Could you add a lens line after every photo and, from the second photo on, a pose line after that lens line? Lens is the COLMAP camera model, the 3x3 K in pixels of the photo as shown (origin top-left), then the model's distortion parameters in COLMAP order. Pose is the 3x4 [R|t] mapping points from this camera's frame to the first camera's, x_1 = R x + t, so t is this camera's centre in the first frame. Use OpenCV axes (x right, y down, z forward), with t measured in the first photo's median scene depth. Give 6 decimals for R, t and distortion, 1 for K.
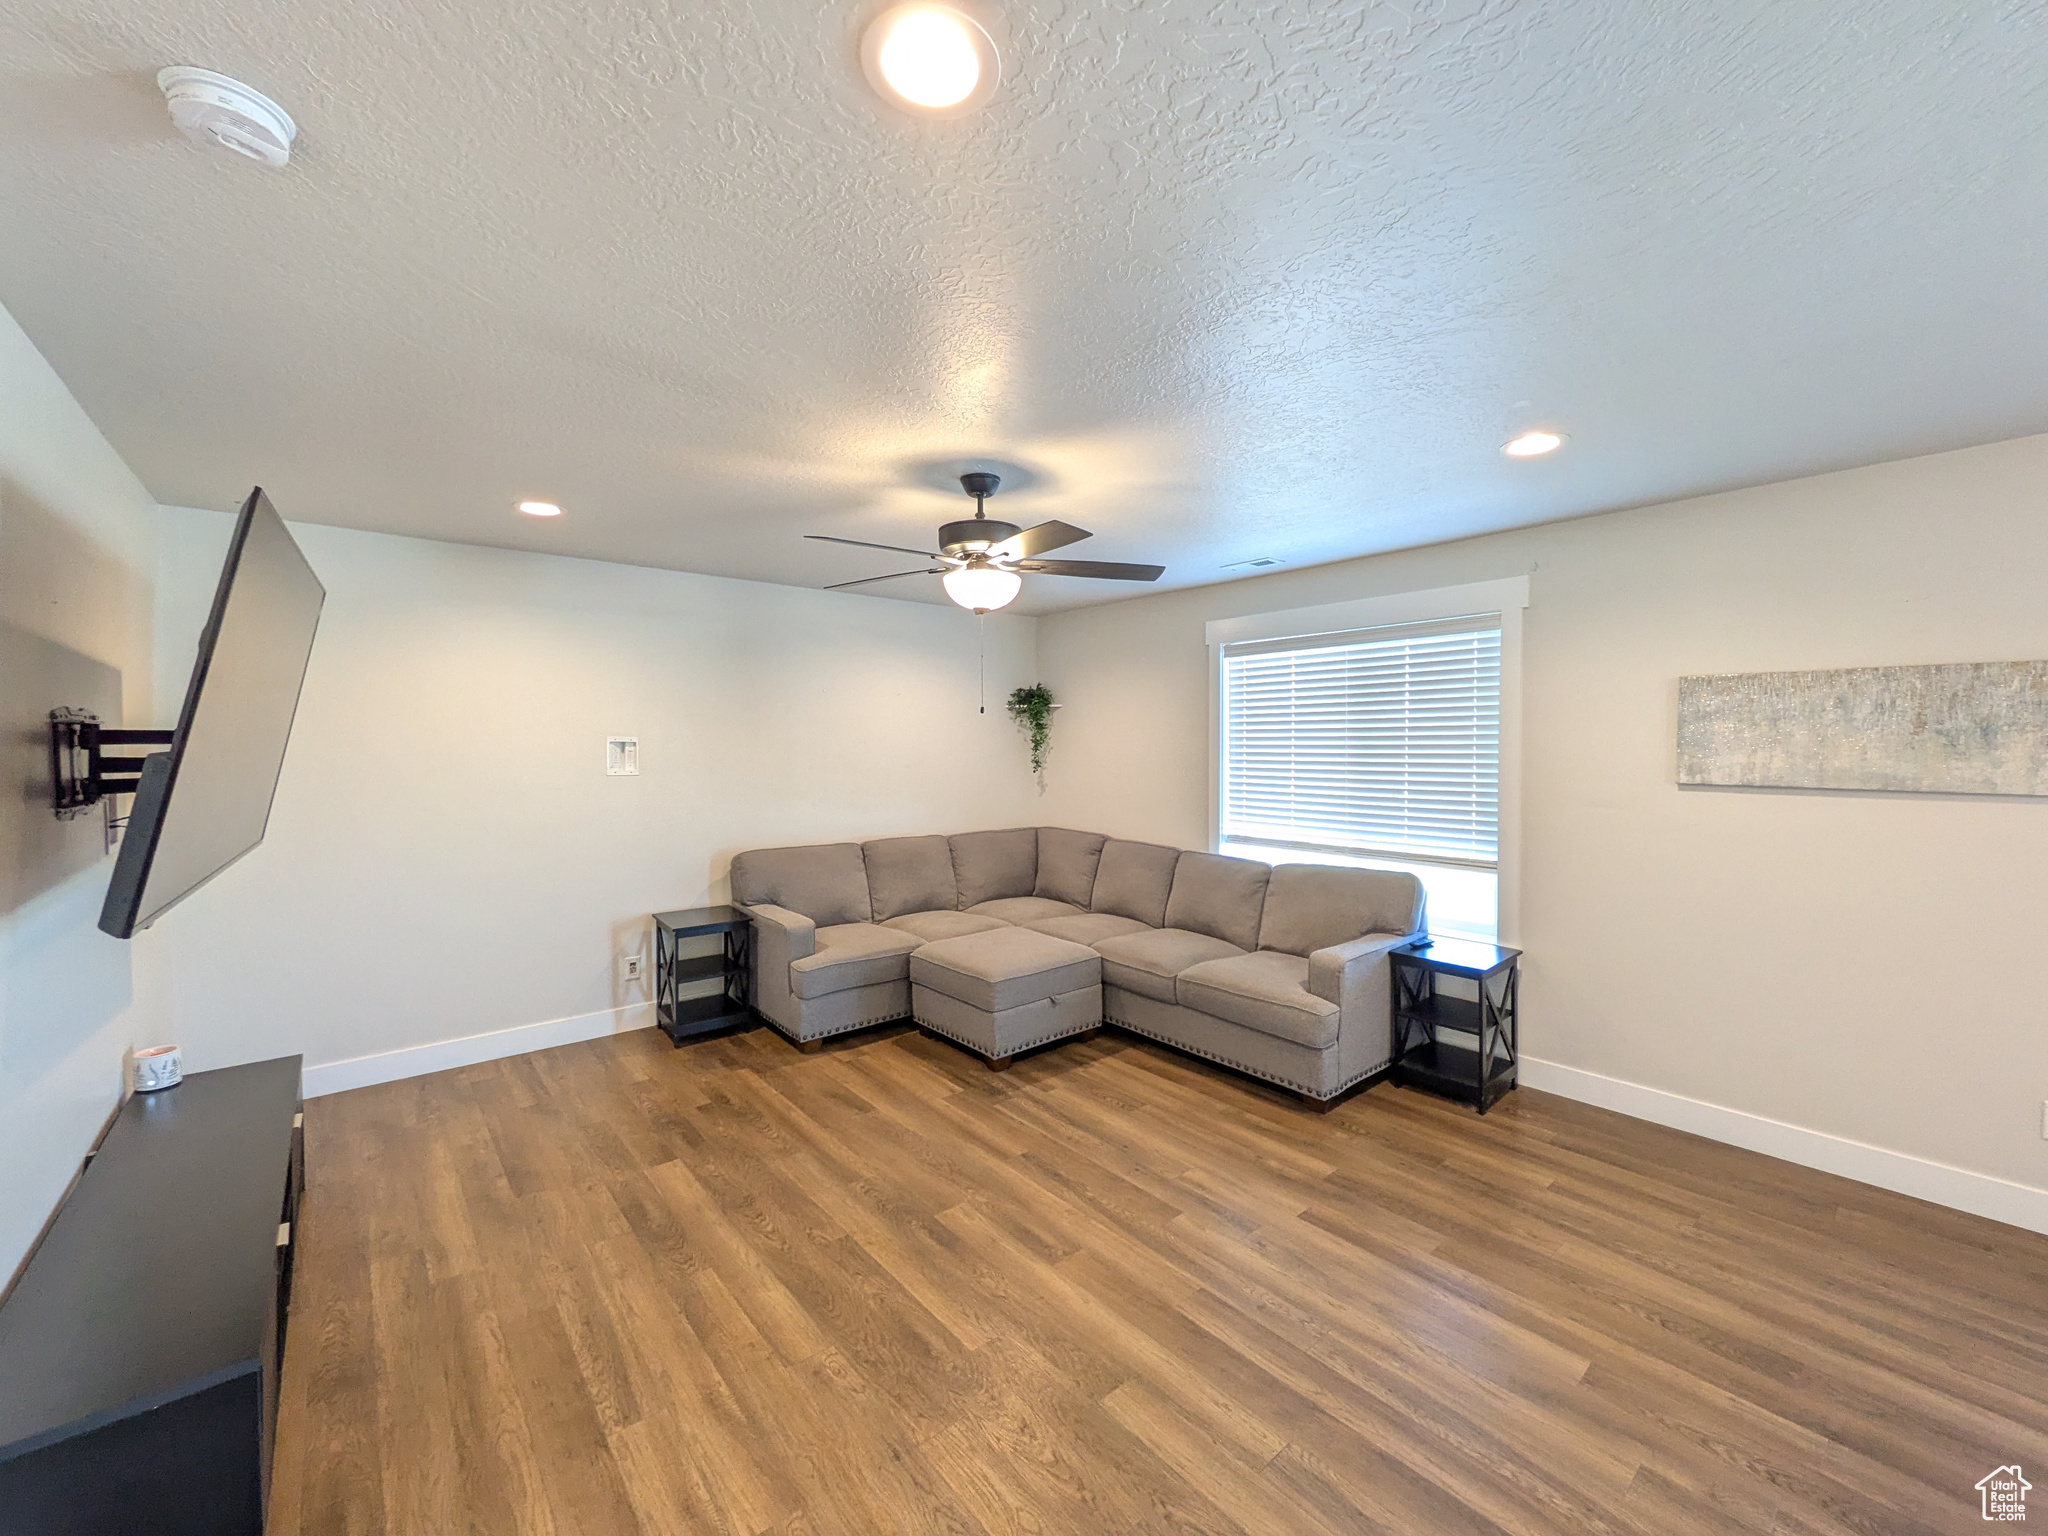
lens RADIAL K [[813.0, 0, 1024.0], [0, 813.0, 768.0], [0, 0, 1]] dist [0.001732, -0.000088]
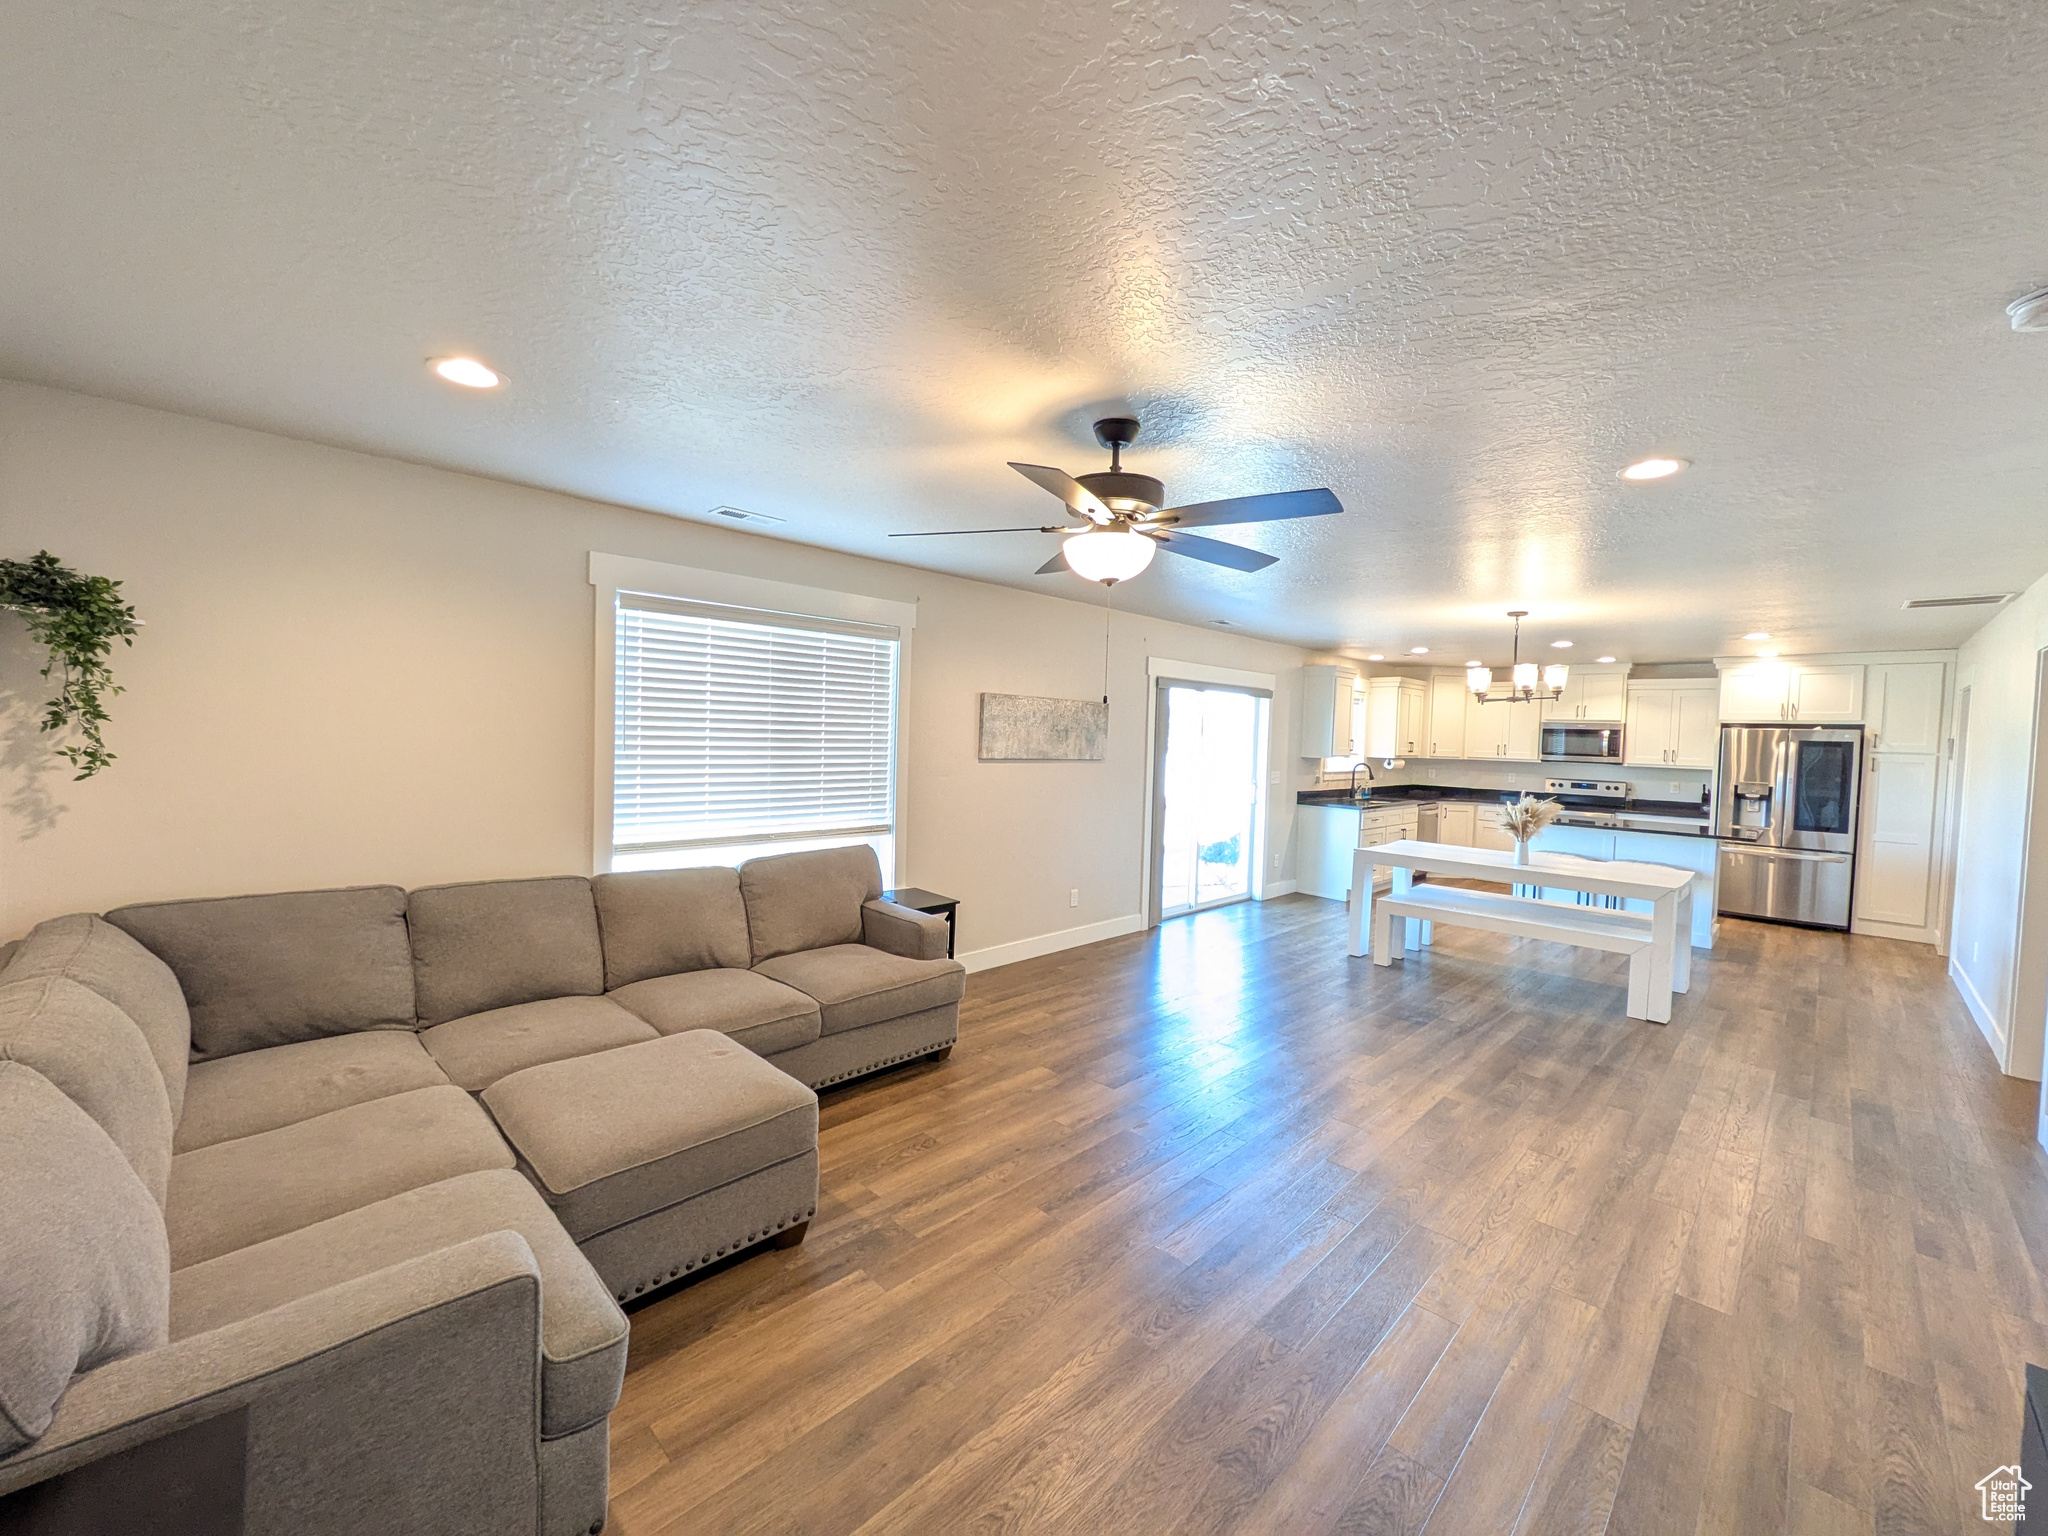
lens RADIAL K [[812.1, 0, 1035.0], [0, 812.1, 764.5], [0, 0, 1]] dist [-0.001056, -0.000156]
pose [[-0.097798, -0.040380, 0.994387, -0.843228], [-0.001108, 0.999180, 0.040466, -0.036251], [-0.995206, 0.002856, -0.097763, 1.094838]]
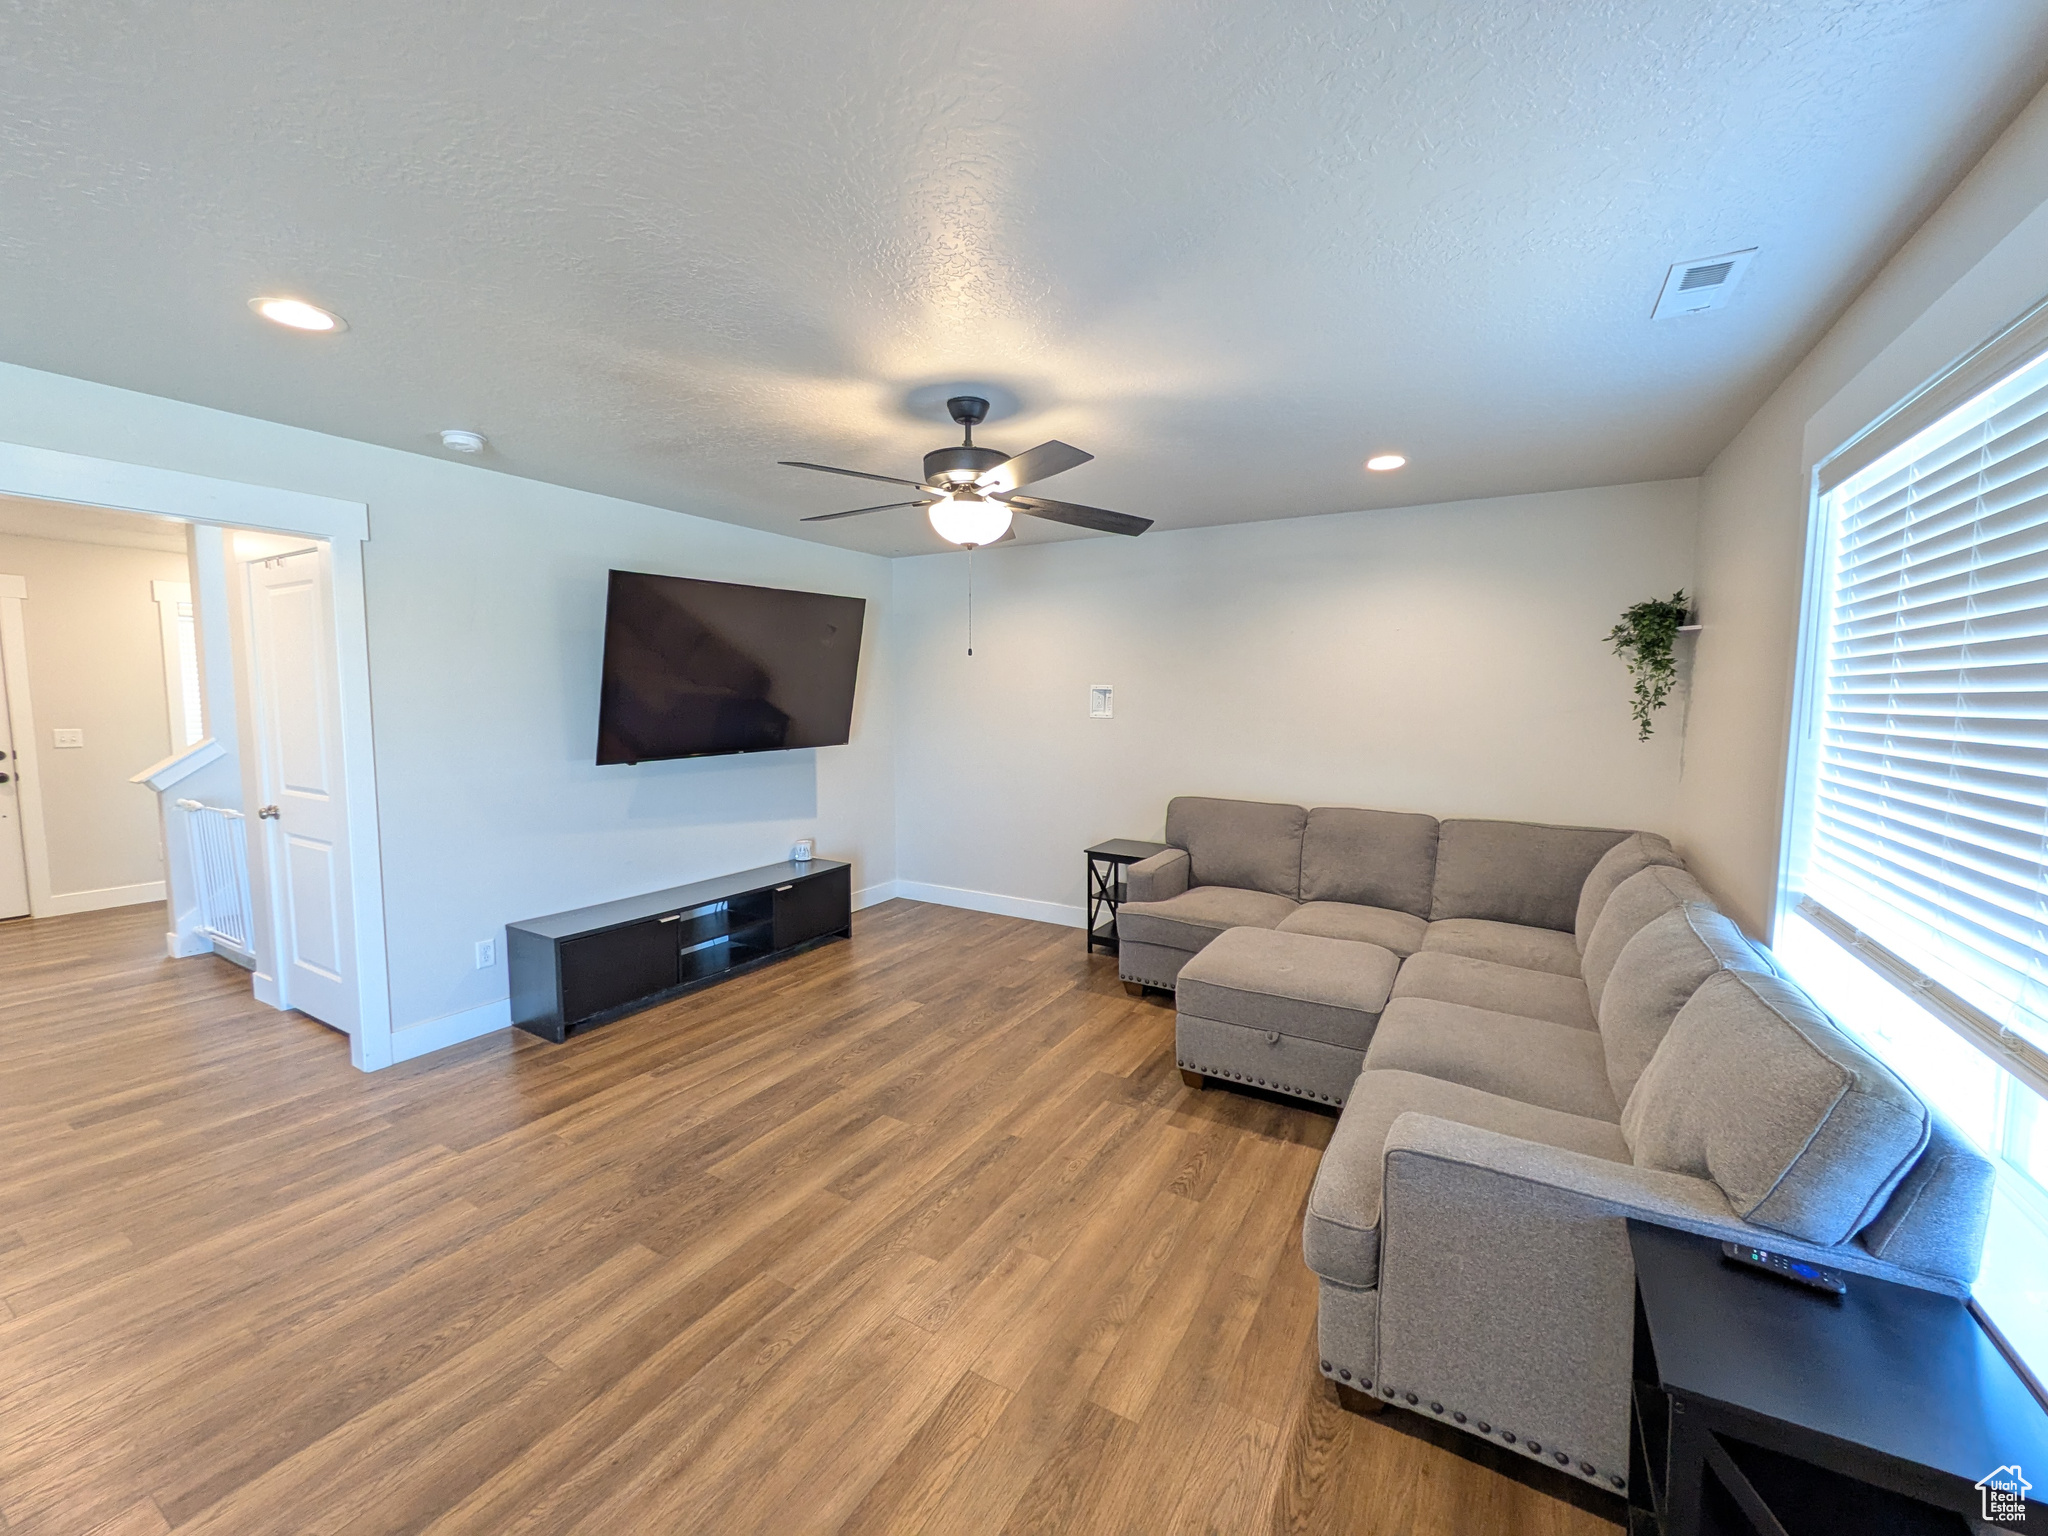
lens RADIAL K [[816.5, 0, 1032.3], [0, 816.5, 763.8], [0, 0, 1]] dist [0.009876, 0.000021]
pose [[0.336583, 0.084112, -0.937890, 0.839458], [-0.034808, 0.996433, 0.076871, -0.017253], [0.941010, 0.006773, 0.338310, 0.704206]]
